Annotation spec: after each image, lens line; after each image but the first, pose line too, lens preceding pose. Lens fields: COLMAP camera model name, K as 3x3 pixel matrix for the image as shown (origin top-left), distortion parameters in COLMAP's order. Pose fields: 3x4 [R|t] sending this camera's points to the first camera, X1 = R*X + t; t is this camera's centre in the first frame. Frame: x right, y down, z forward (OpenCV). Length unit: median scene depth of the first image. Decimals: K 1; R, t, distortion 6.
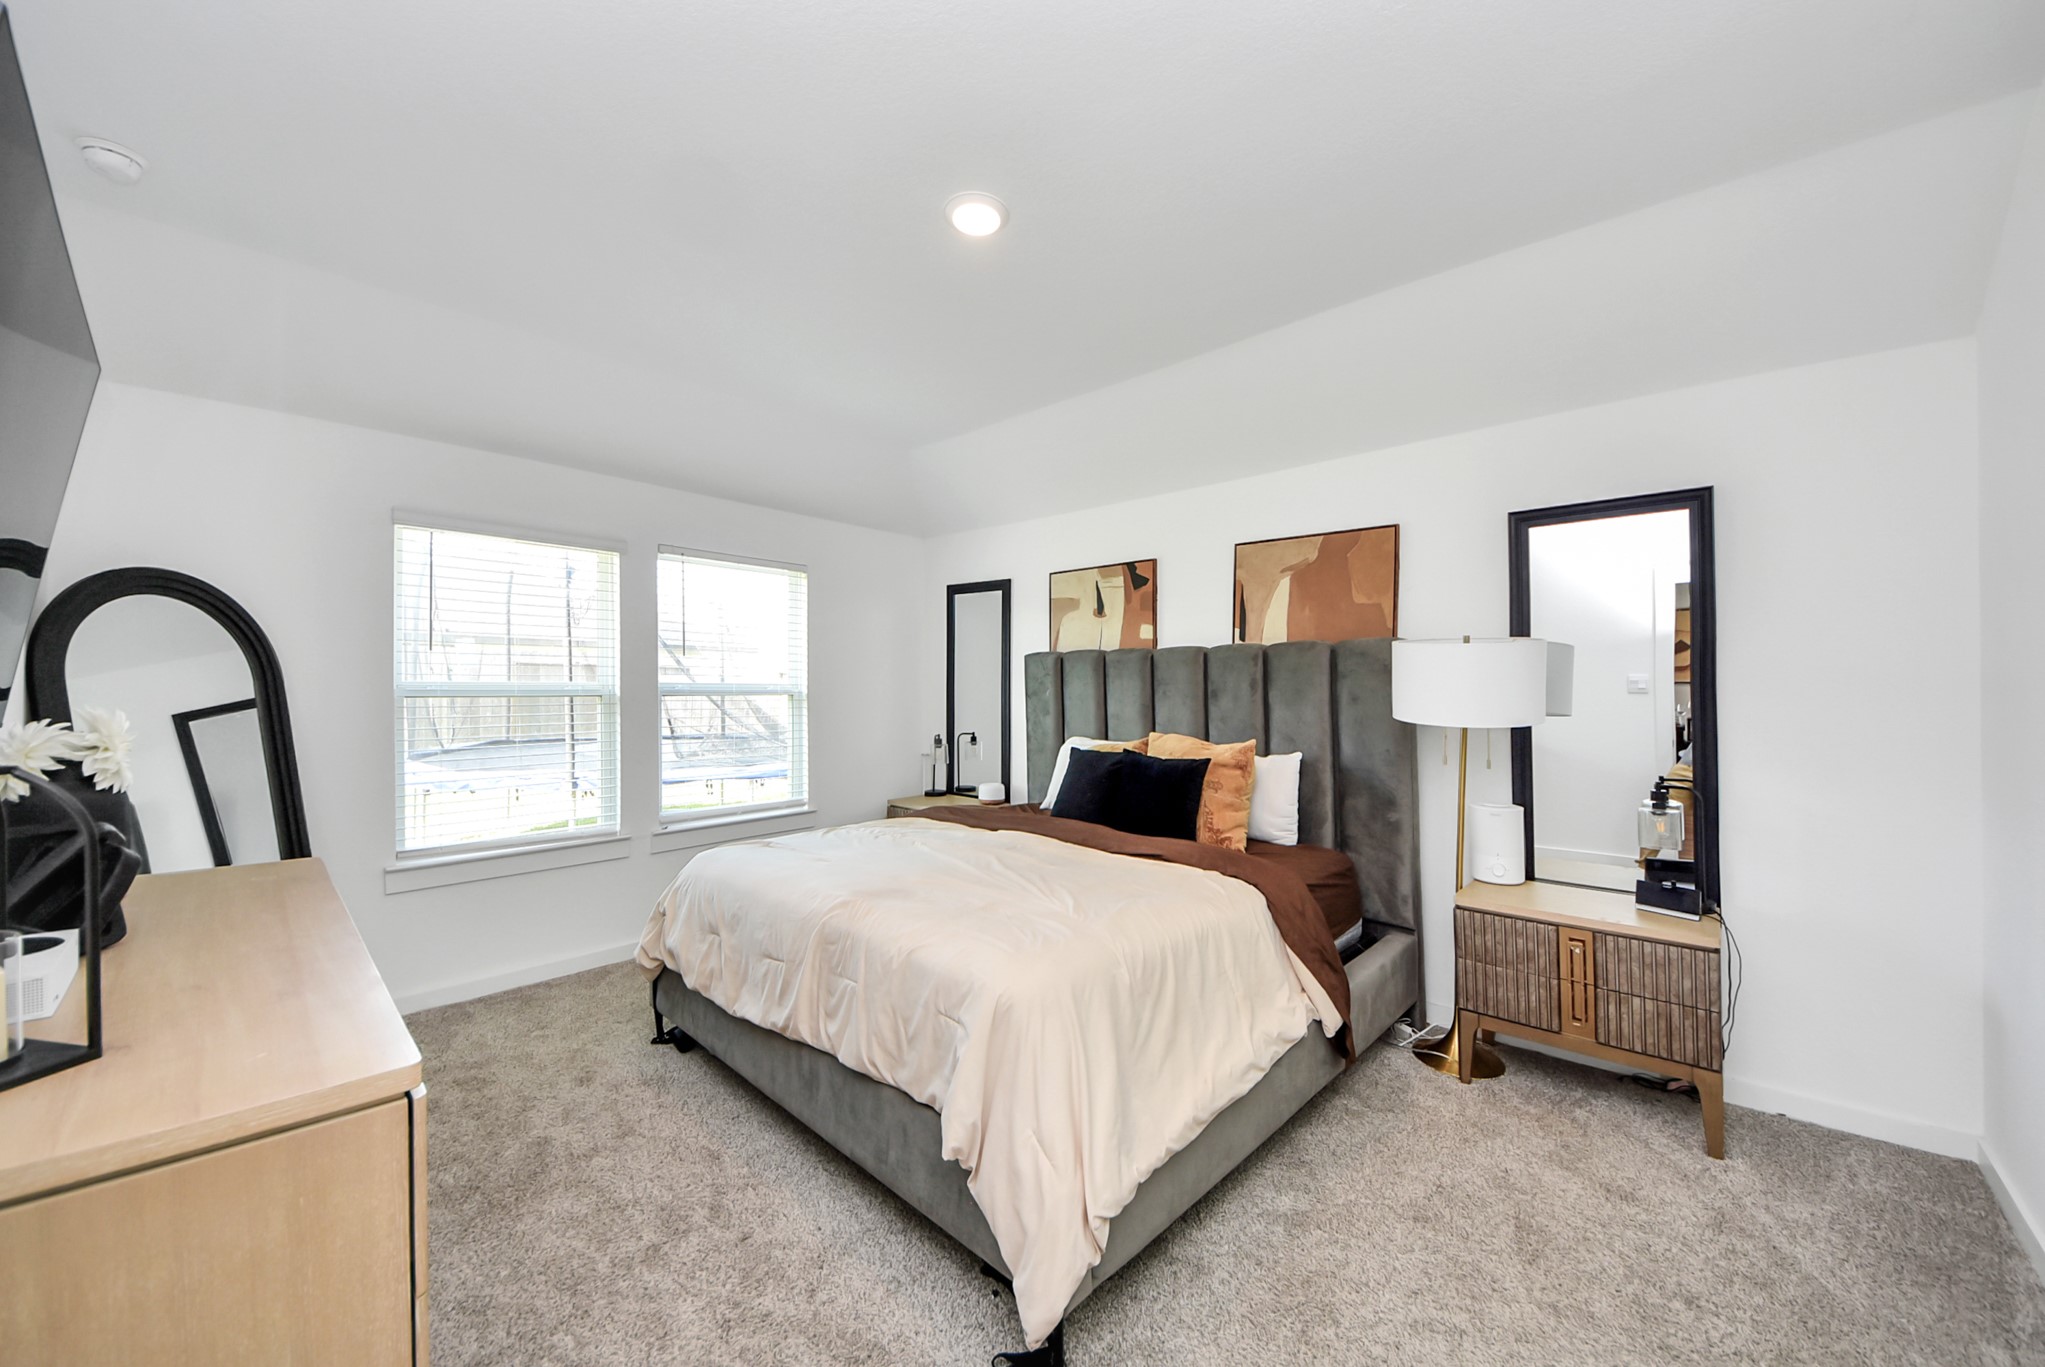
lens RADIAL K [[741.9, 0, 1021.8], [0, 741.9, 692.5], [0, 0, 1]] dist [-0.021105, -0.000125]
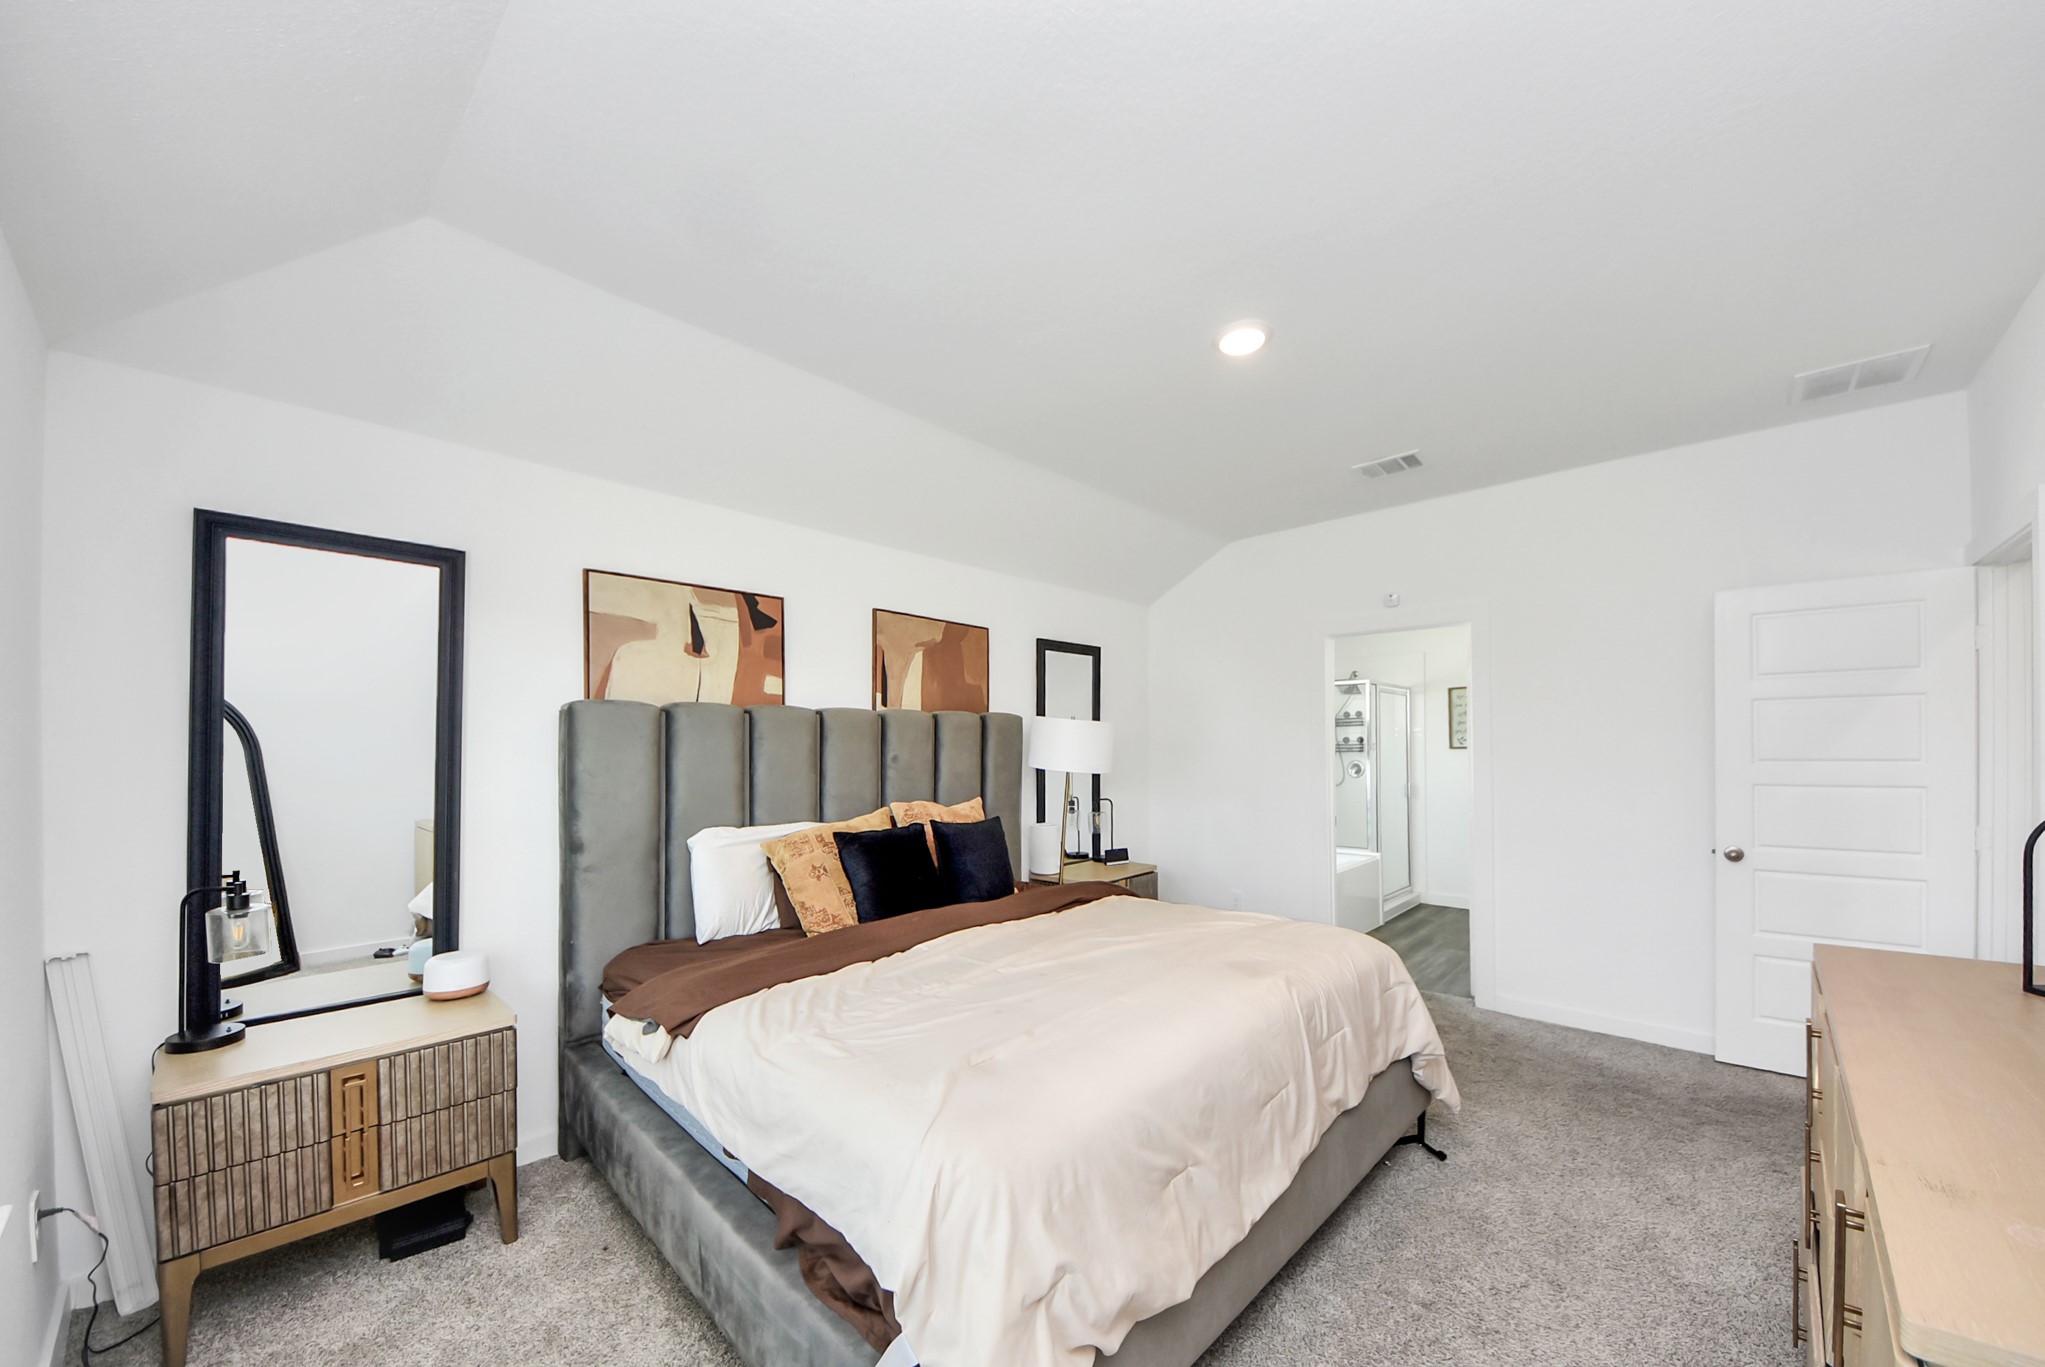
lens RADIAL K [[741.9, 0, 1021.8], [0, 741.9, 692.5], [0, 0, 1]] dist [-0.021105, -0.000125]
pose [[-0.027887, 0.052466, 0.998233, -0.642738], [0.005146, 0.998616, -0.052343, -0.030231], [-0.999598, 0.003678, -0.028118, 0.750216]]
